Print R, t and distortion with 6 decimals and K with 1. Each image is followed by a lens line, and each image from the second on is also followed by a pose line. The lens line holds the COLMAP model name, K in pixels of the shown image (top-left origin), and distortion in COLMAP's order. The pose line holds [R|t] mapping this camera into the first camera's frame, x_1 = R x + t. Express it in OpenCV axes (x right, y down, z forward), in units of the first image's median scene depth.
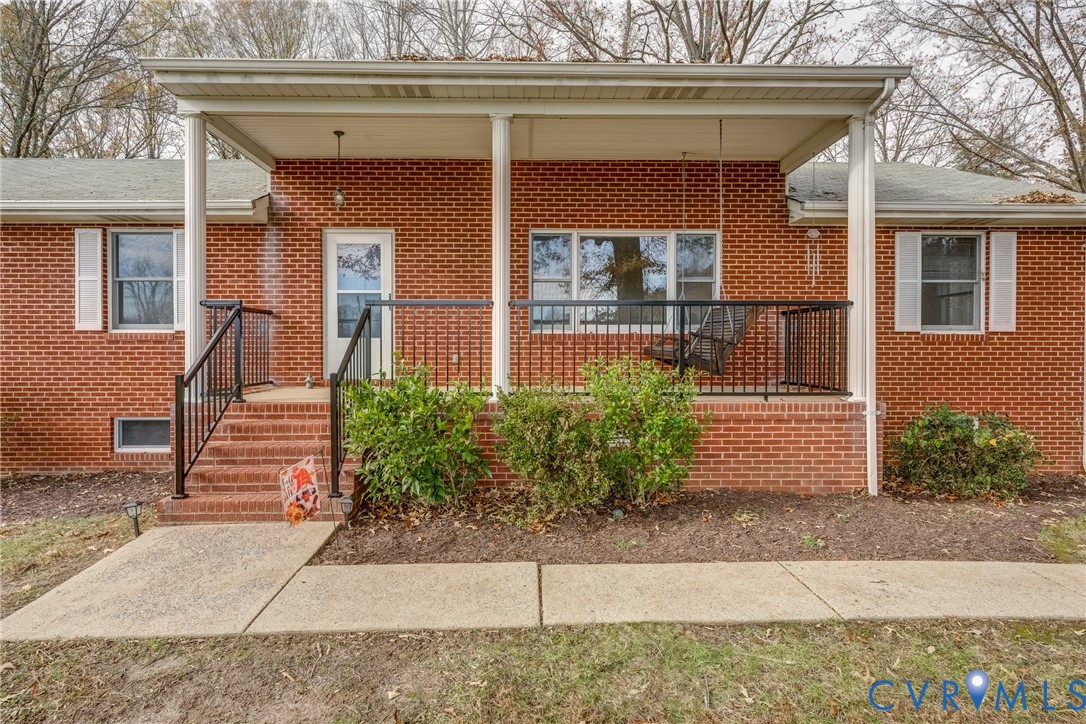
lens RADIAL K [[644.3, 0, 543.0], [0, 644.3, 362.0], [0, 0, 1]] dist [-0.000534, 0.000267]
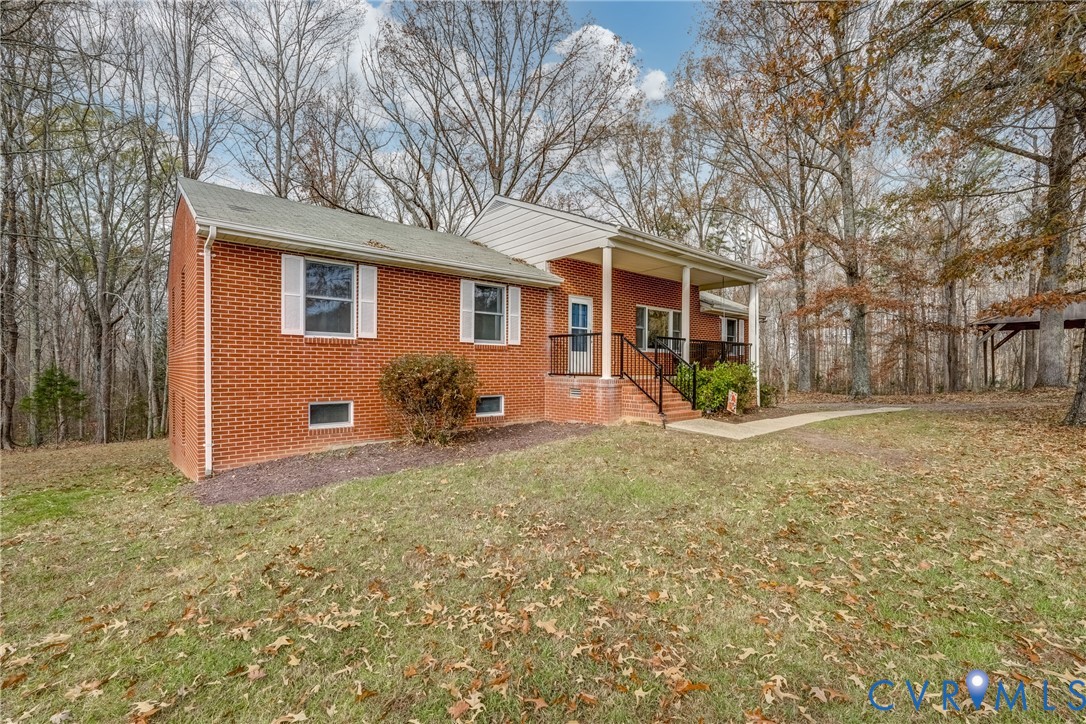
lens RADIAL K [[477.6, 0, 542.9], [0, 477.6, 357.4], [0, 0, 1]] dist [-0.017344, 0.008974]
pose [[0.747530, 0.008474, 0.664174, -0.947307], [-0.002070, 0.999943, -0.010428, 0.004126], [-0.664225, 0.006420, 0.747505, -0.030292]]
